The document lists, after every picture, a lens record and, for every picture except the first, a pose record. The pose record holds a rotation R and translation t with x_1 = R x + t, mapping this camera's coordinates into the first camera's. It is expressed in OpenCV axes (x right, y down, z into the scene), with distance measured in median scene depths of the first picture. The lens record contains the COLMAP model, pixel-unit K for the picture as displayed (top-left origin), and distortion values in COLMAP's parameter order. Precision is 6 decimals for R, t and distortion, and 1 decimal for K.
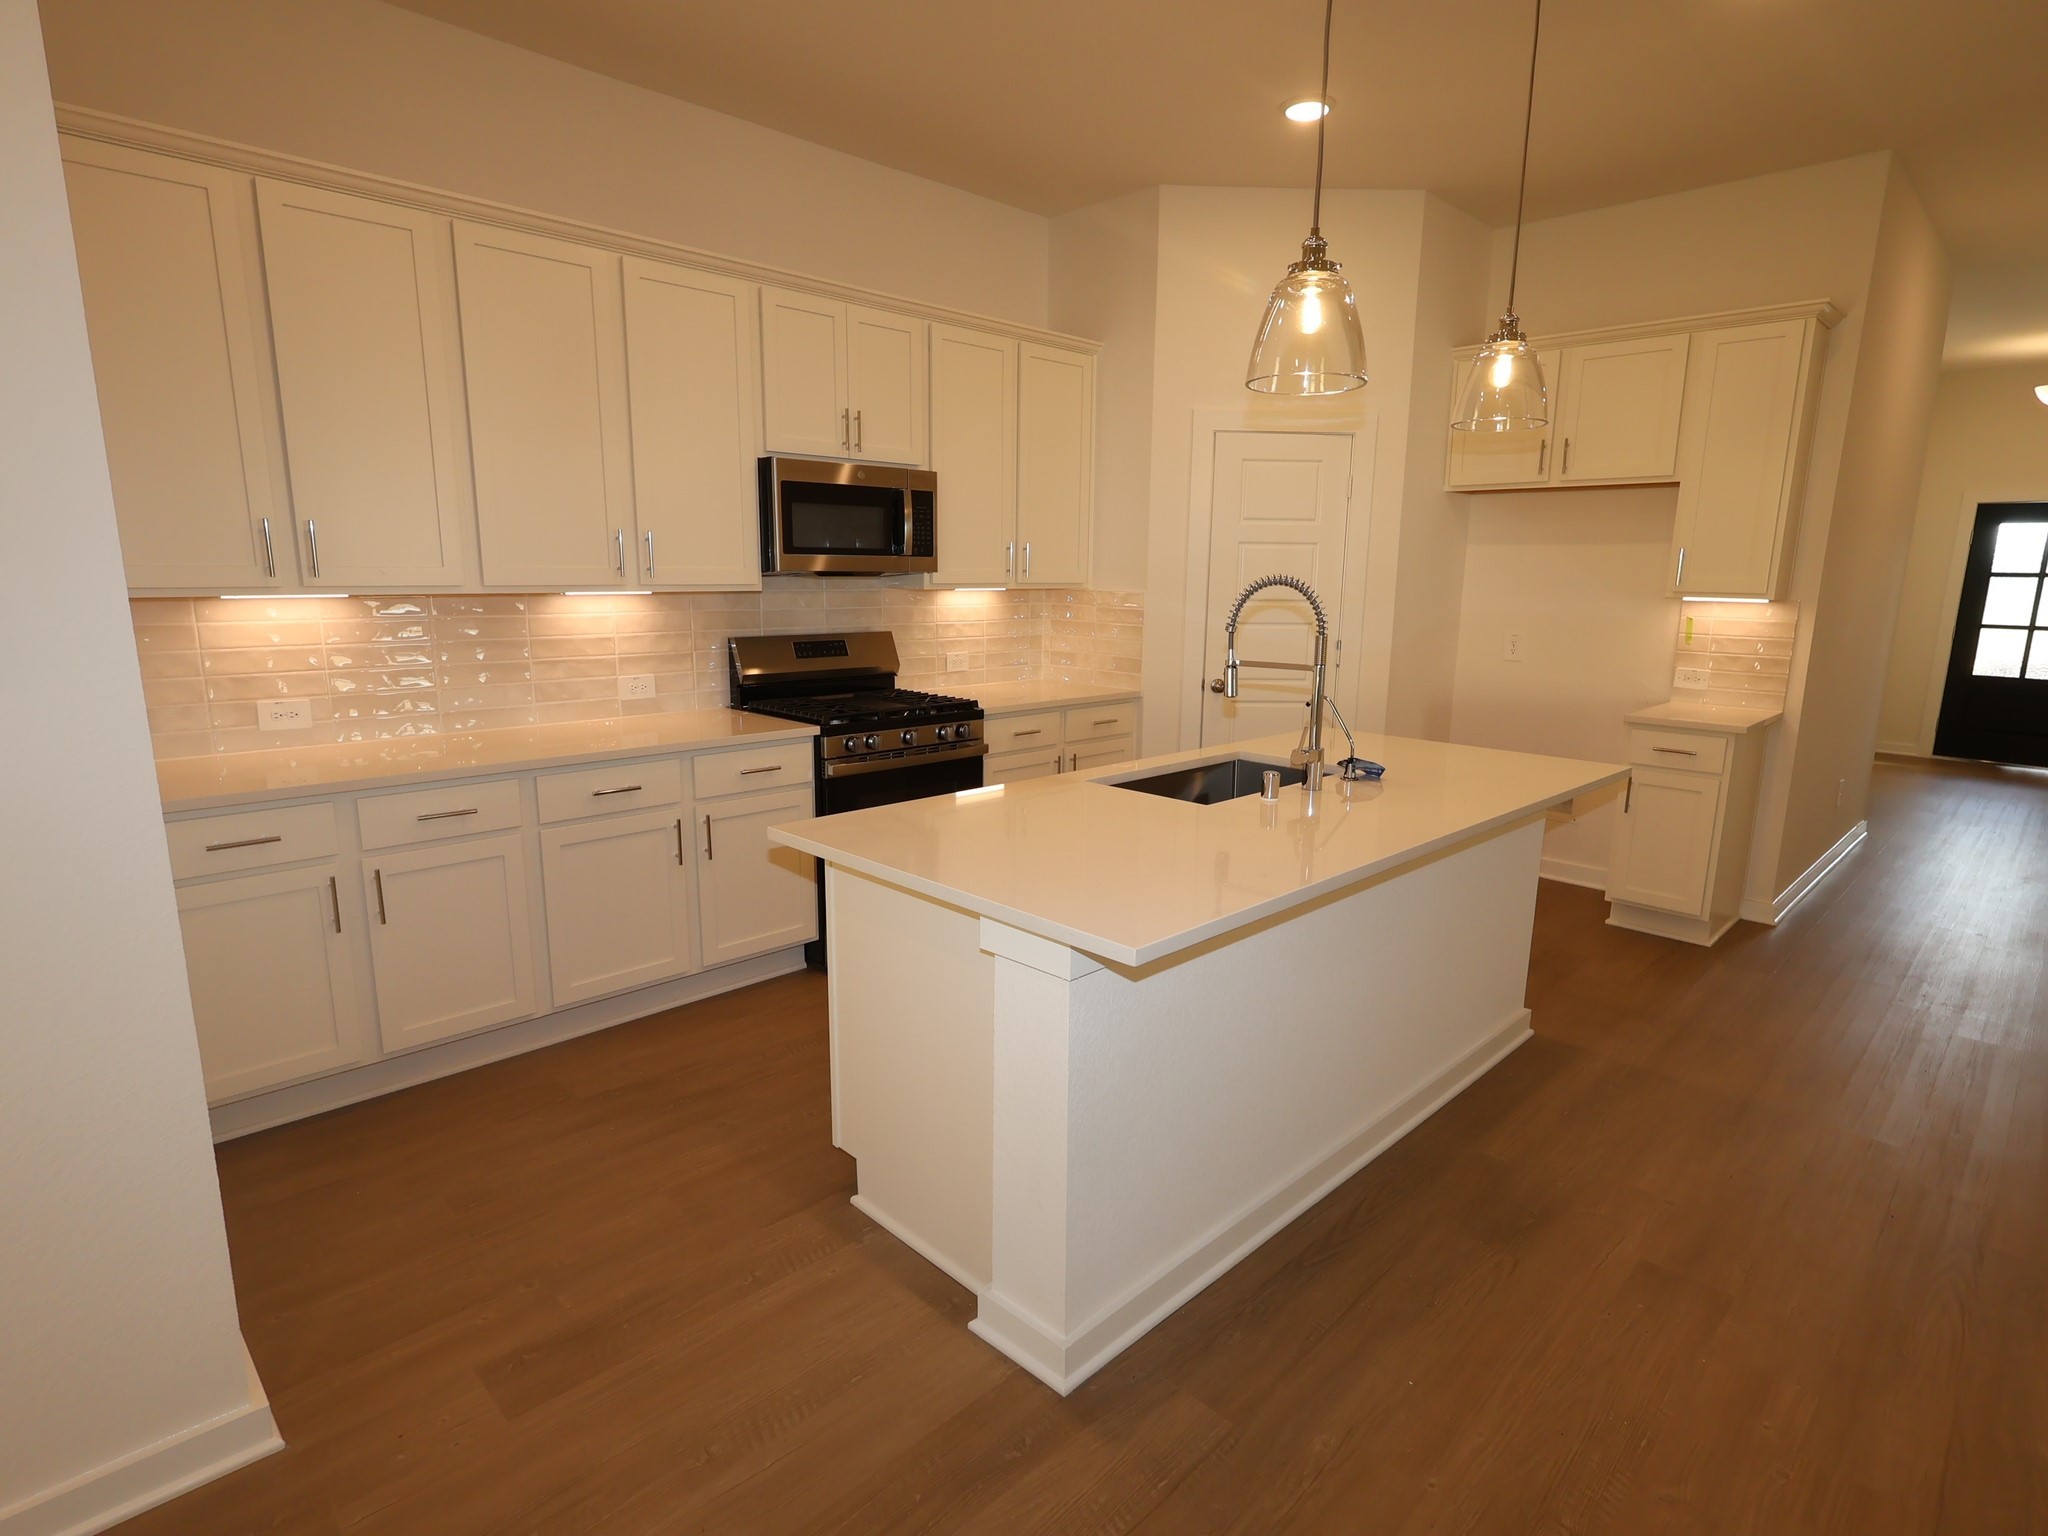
lens RADIAL K [[1063.8, 0, 1021.1], [0, 1063.8, 773.2], [0, 0, 1]] dist [-0.004343, 0.002223]
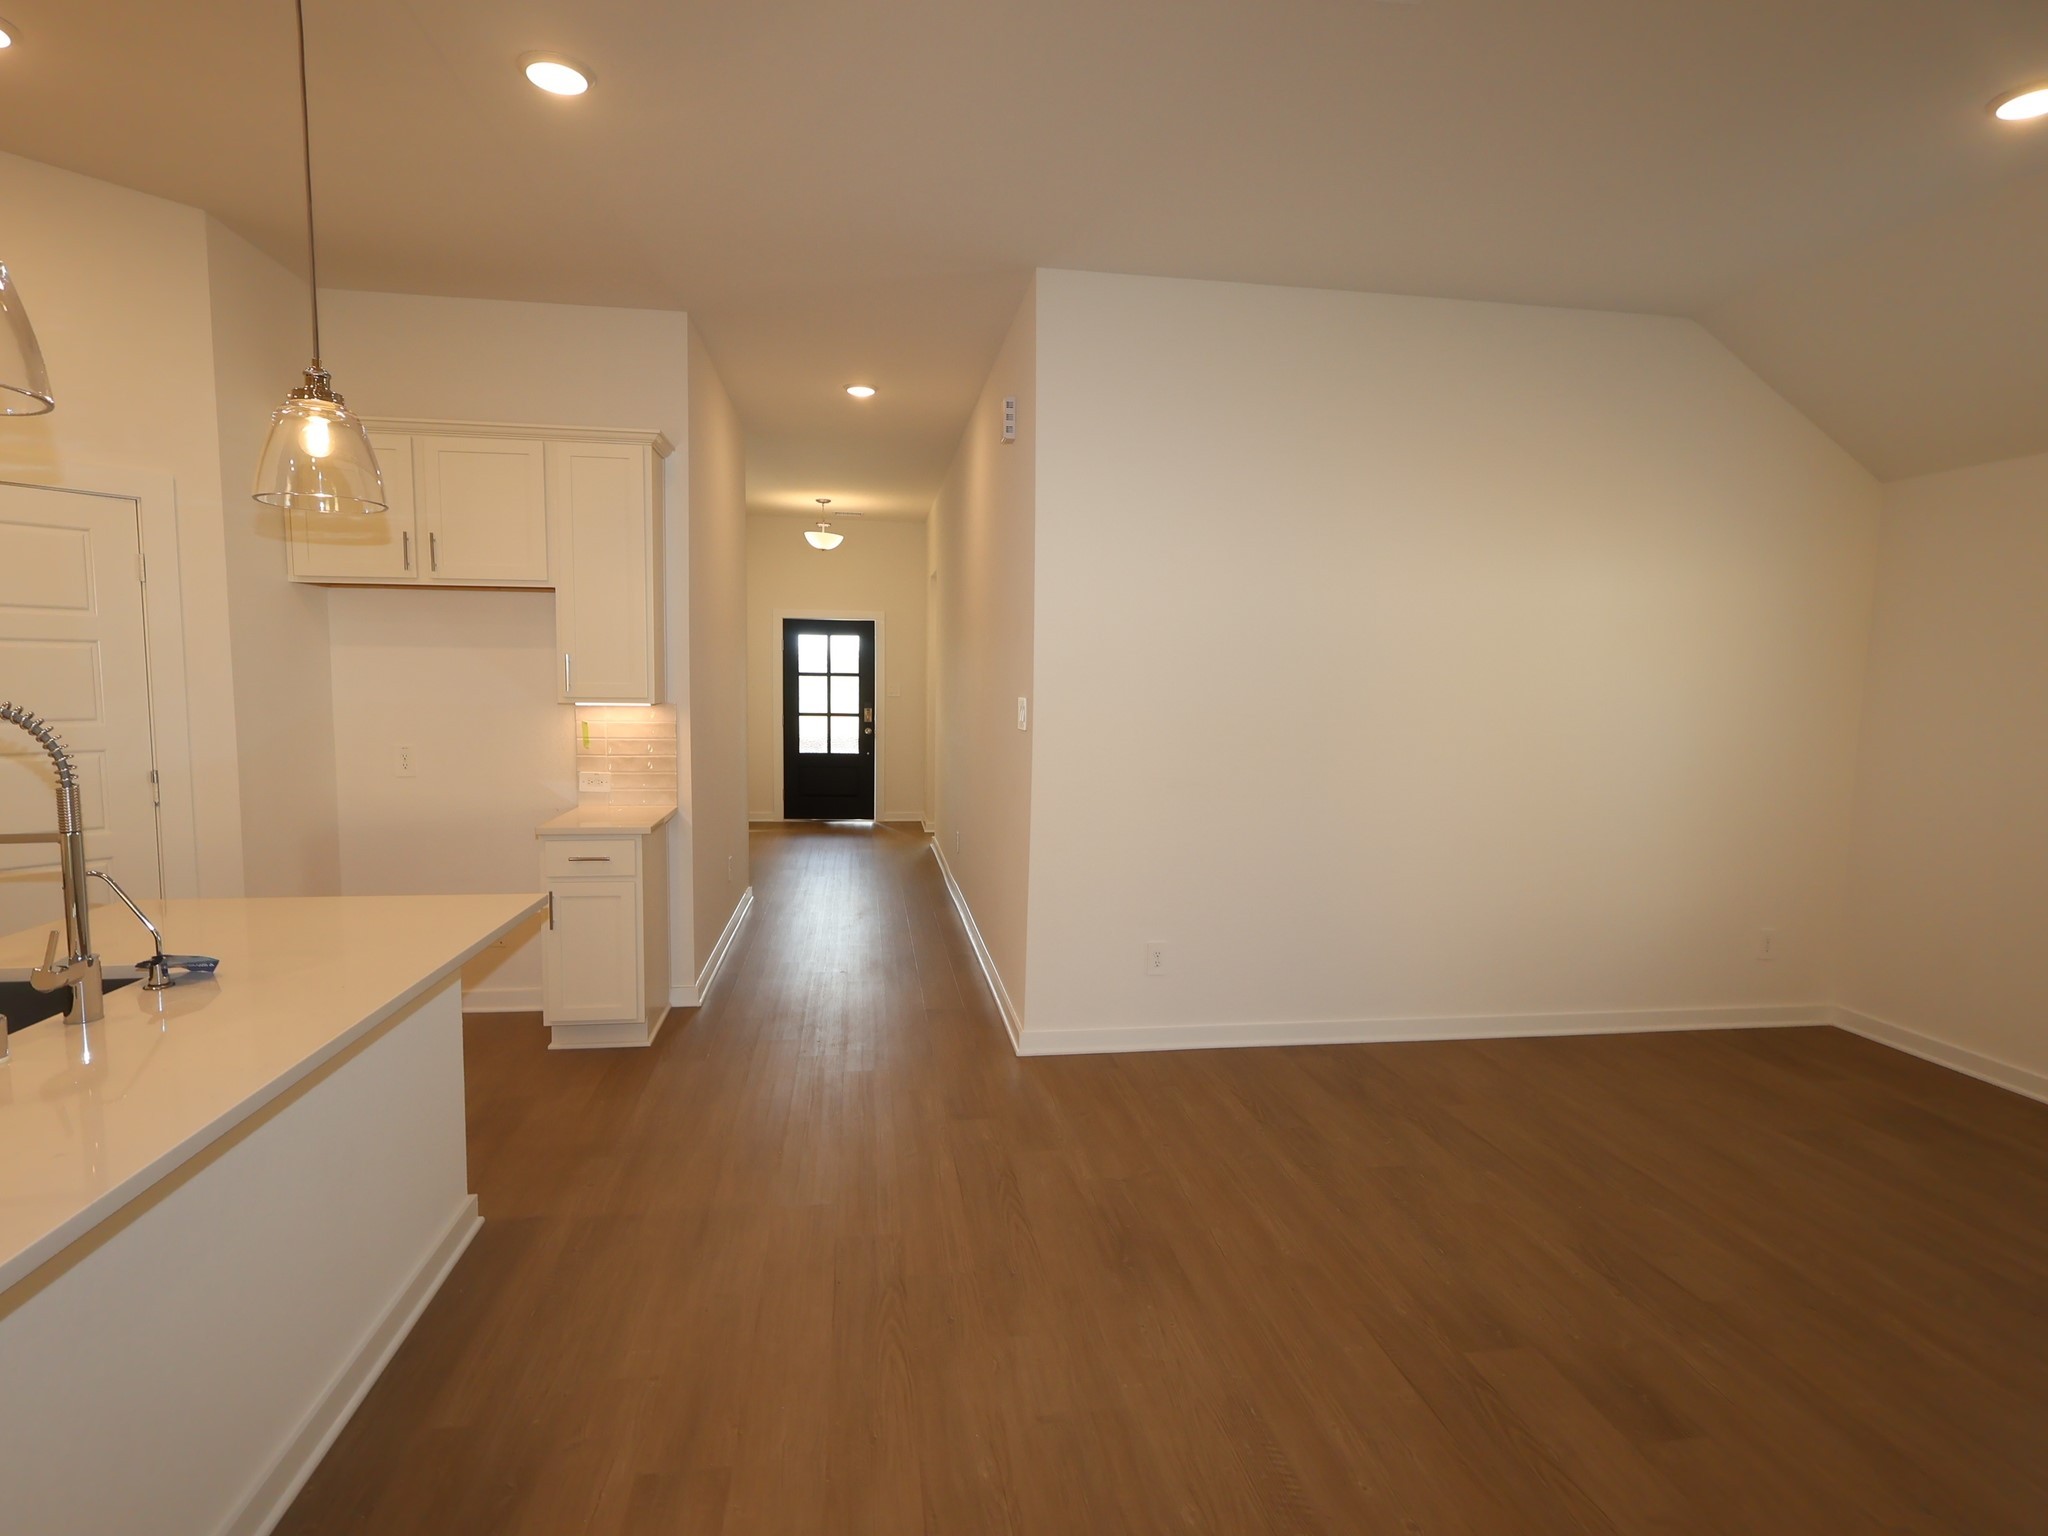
lens RADIAL K [[1063.8, 0, 1025.2], [0, 1063.8, 770.8], [0, 0, 1]] dist [-0.004343, 0.002223]
pose [[0.584149, -0.078025, 0.807887, 0.064188], [0.150952, 0.988446, -0.013684, -0.026757], [-0.797485, 0.129946, 0.589178, 0.091723]]
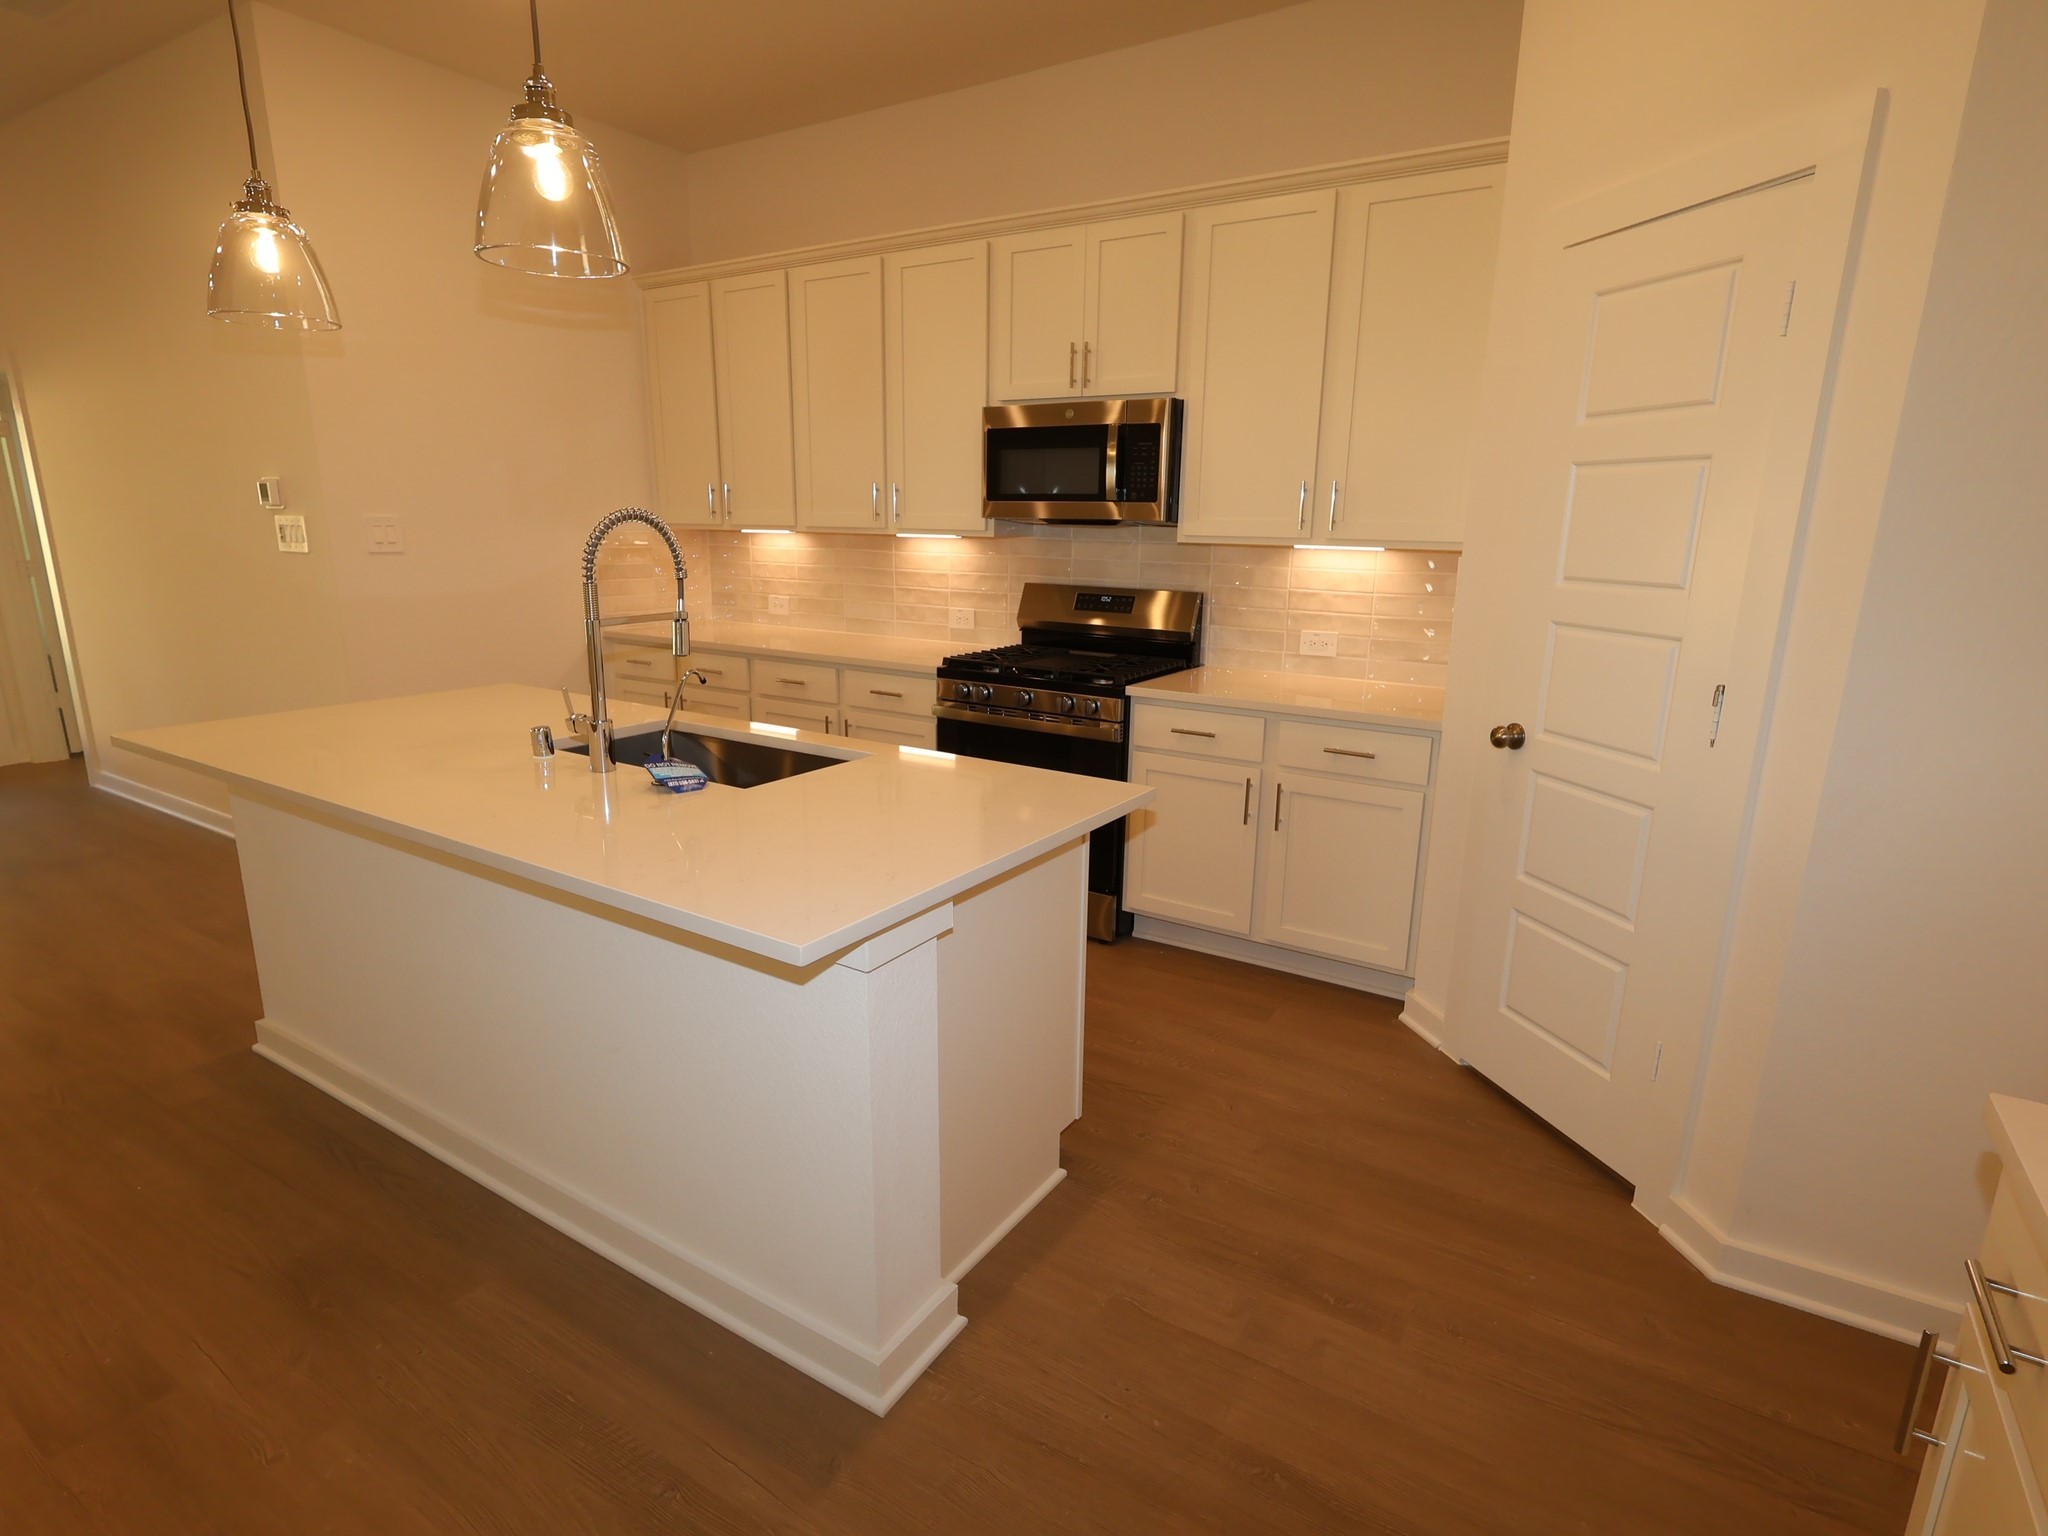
lens RADIAL K [[1063.8, 0, 1031.0], [0, 1063.8, 775.8], [0, 0, 1]] dist [-0.004343, 0.002223]
pose [[0.231877, 0.226167, -0.946088, 0.759107], [-0.195692, 0.963557, 0.182380, -0.133800], [0.952858, 0.142852, 0.267686, 0.734609]]
